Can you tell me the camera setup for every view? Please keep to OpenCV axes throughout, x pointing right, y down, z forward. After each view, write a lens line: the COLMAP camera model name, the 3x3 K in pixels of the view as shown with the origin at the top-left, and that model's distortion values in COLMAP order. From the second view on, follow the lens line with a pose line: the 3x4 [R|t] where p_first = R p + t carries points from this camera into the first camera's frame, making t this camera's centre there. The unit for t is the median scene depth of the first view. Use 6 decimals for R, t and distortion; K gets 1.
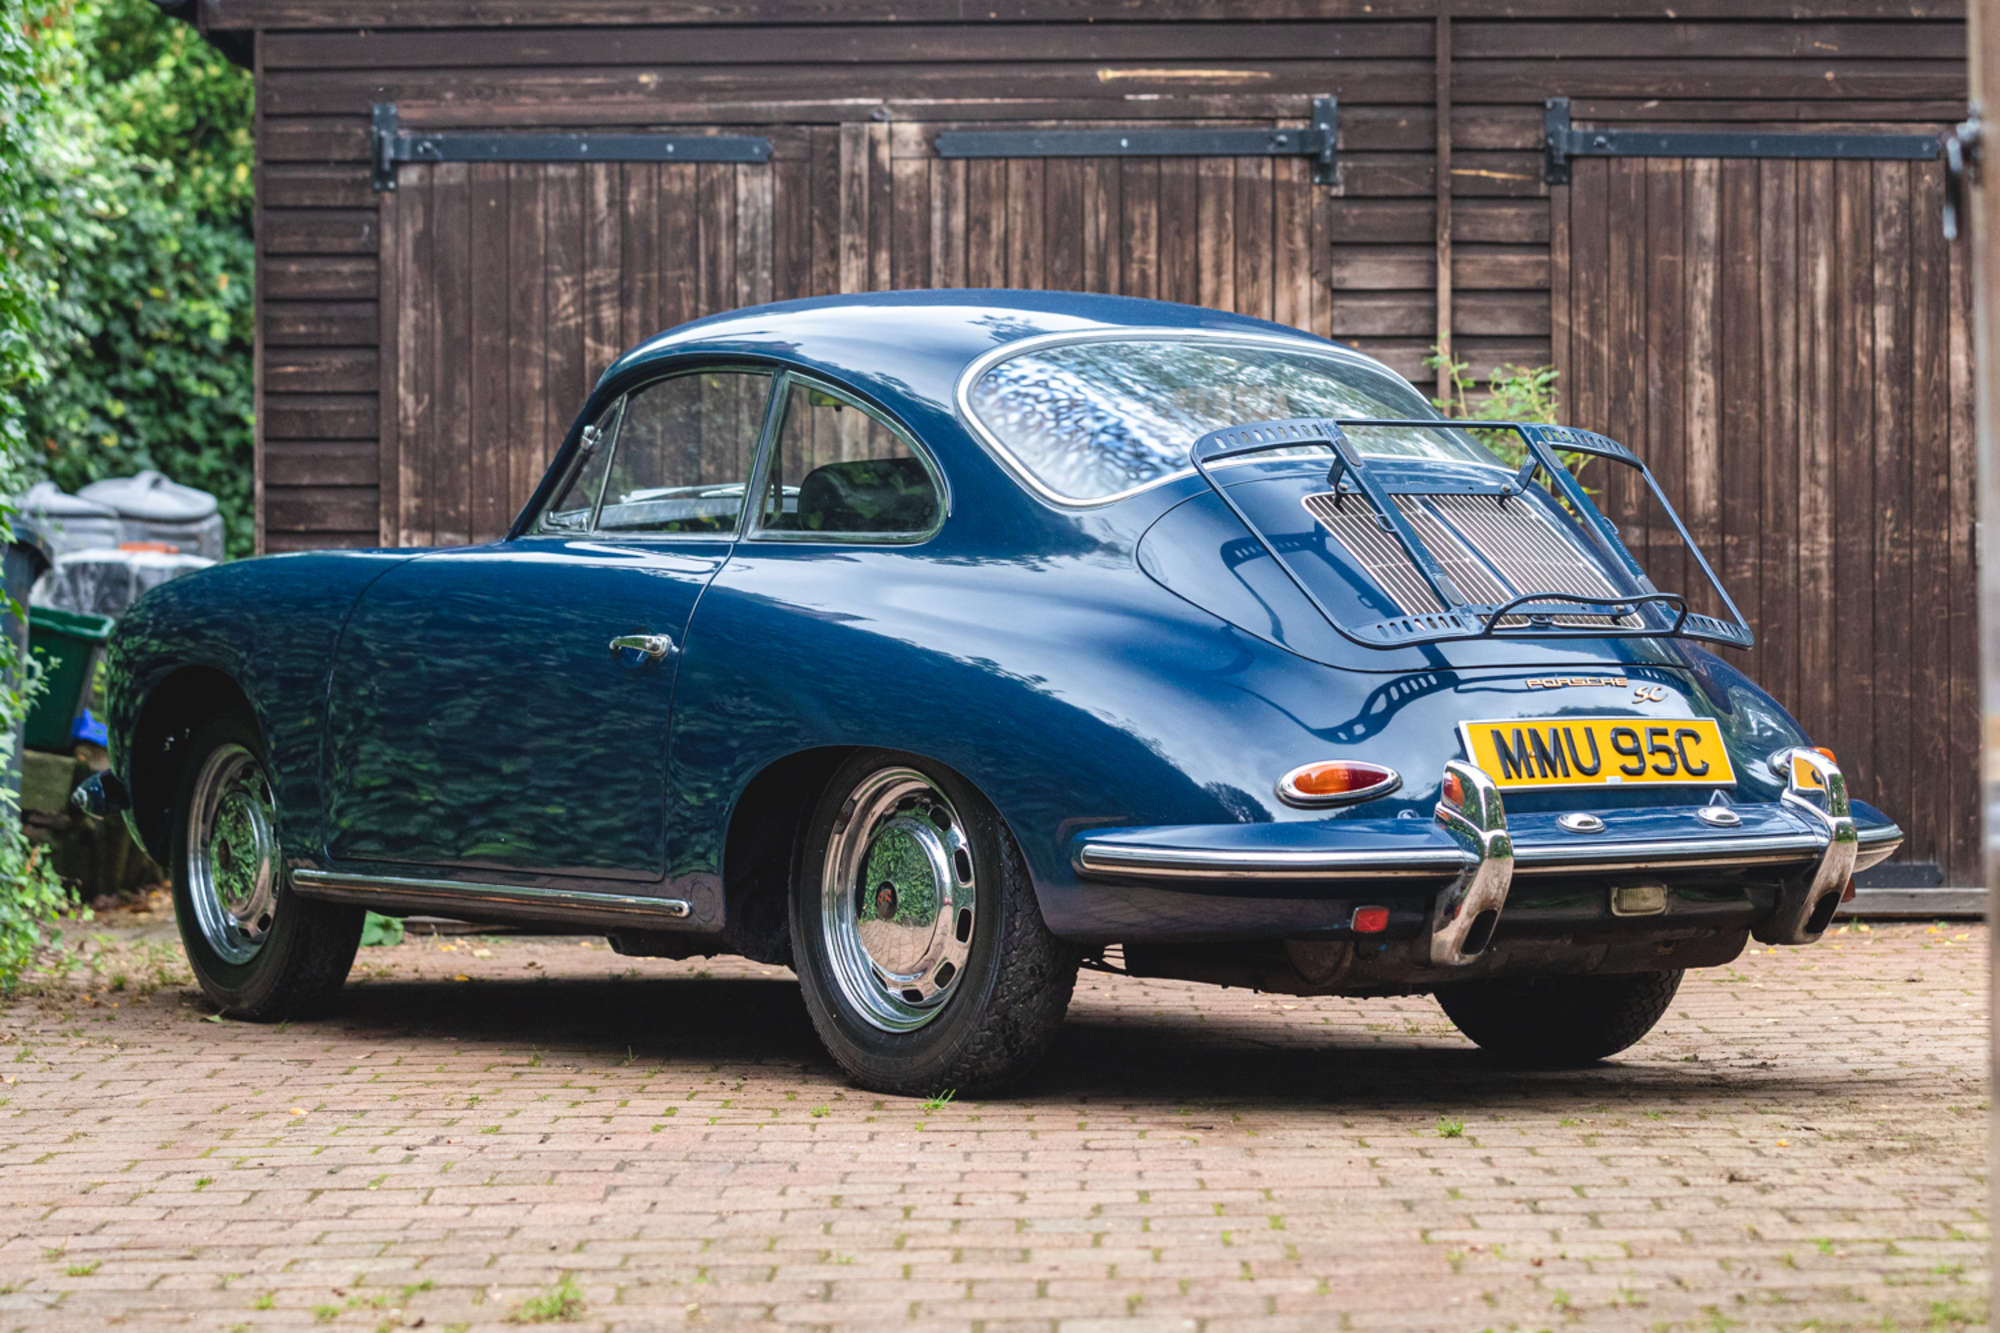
lens RADIAL K [[5068.7, 0, 1000.0], [0, 5068.7, 666.5], [0, 0, 1]] dist [-0.229980, -0.141238]
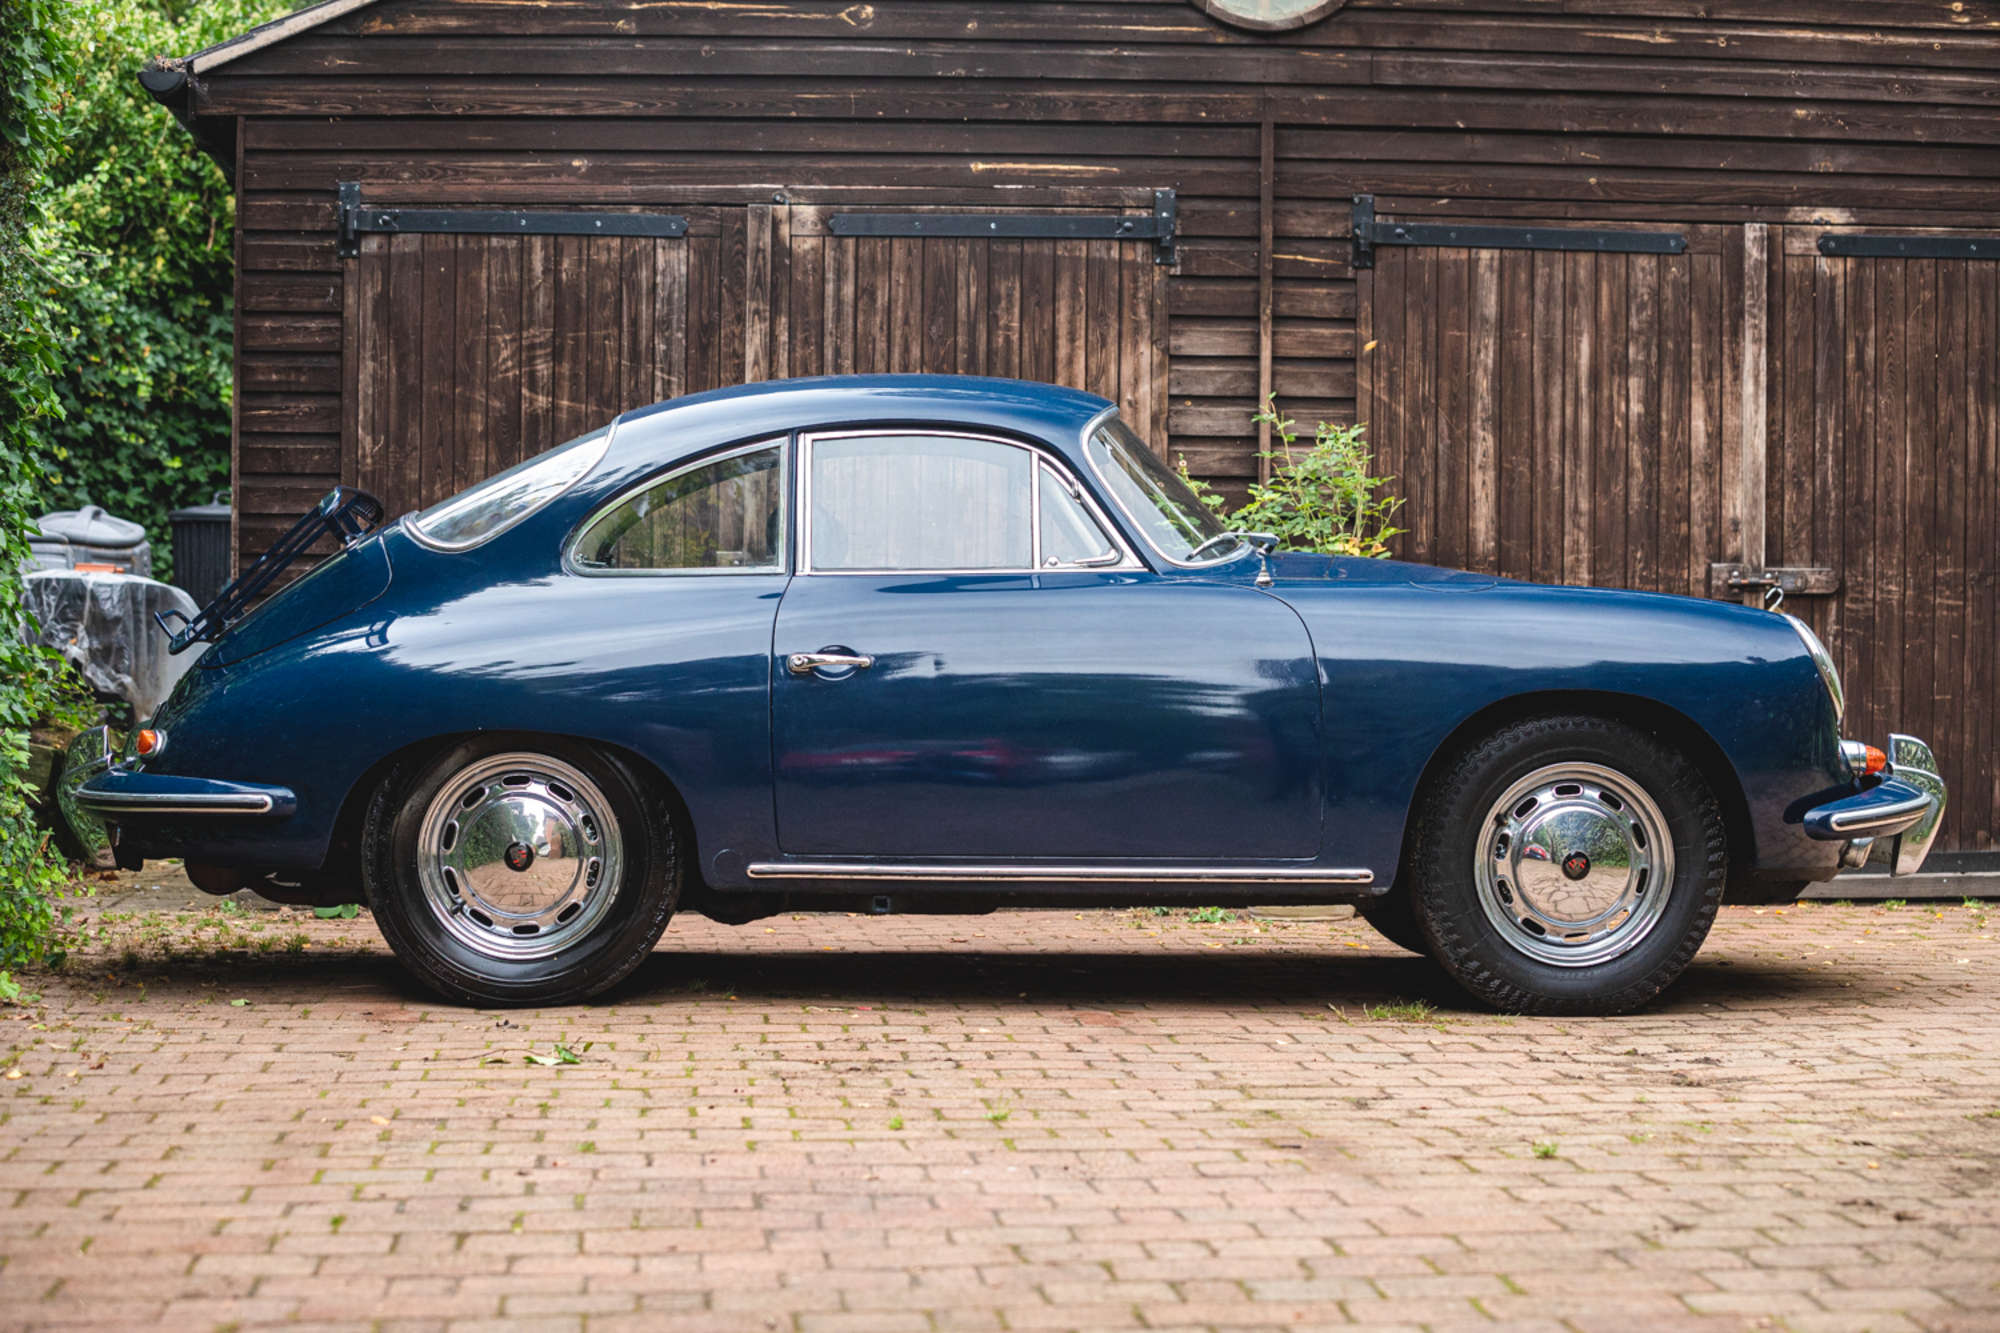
lens RADIAL K [[3834.0, 0, 1021.4], [0, 3834.0, 665.4], [0, 0, 1]] dist [-0.302994, 0.128380]
pose [[0.995872, 0.009396, 0.090276, -0.046645], [-0.009372, 0.999956, -0.000688, -0.002634], [-0.090278, -0.000161, 0.995917, 0.130630]]
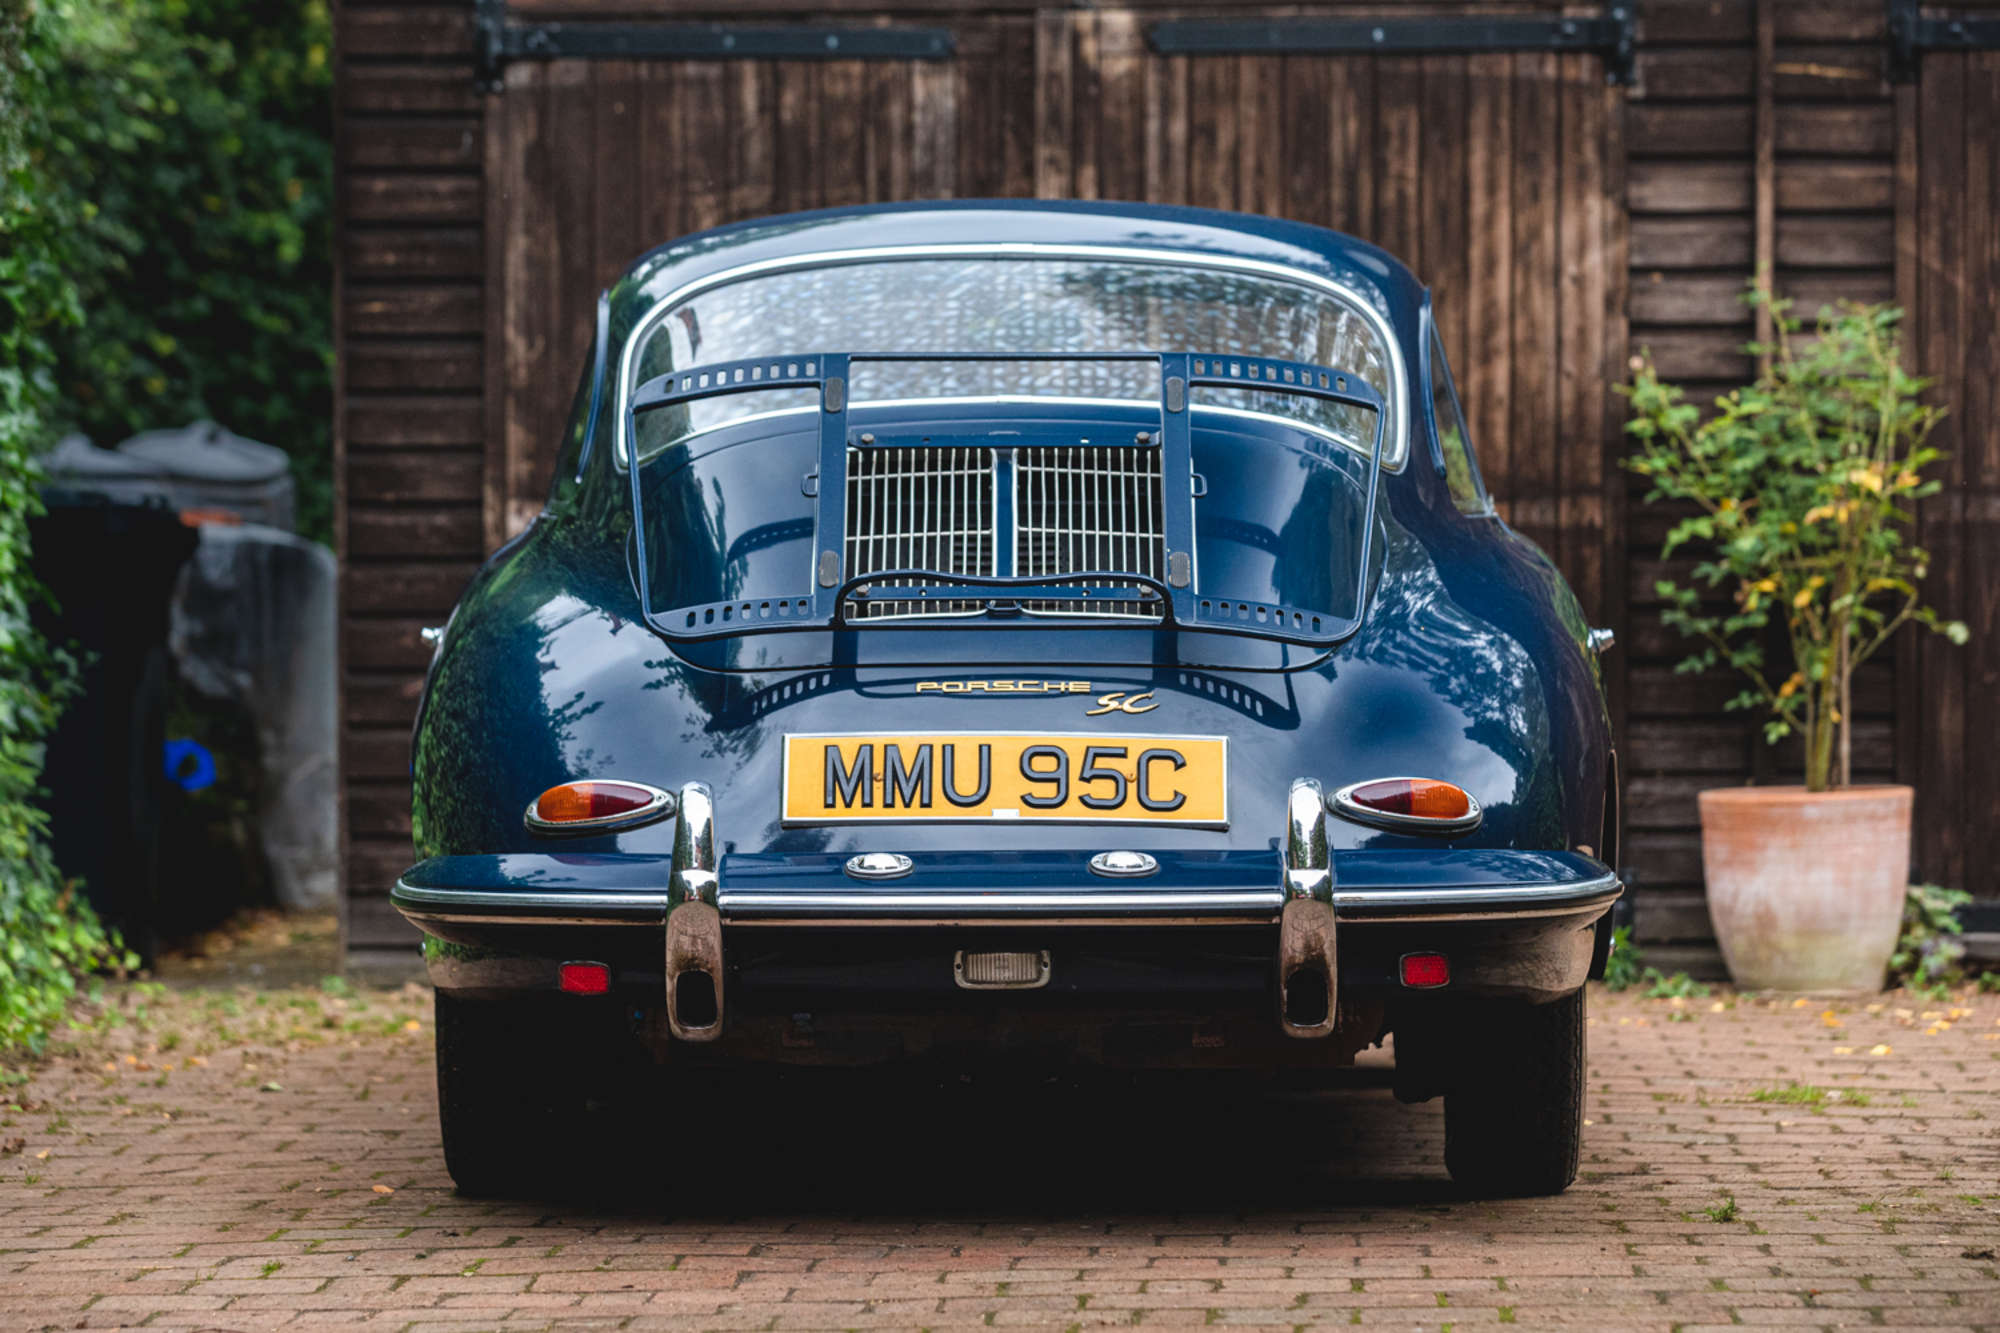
lens RADIAL K [[6312.3, 0, 1000.0], [0, 6312.3, 666.5], [0, 0, 1]] dist [0.040650, -2.119869]
pose [[0.999131, 0.001661, -0.041635, 0.005822], [-0.001604, 0.999998, 0.001414, -0.001167], [0.041637, -0.001346, 0.999132, -0.039157]]
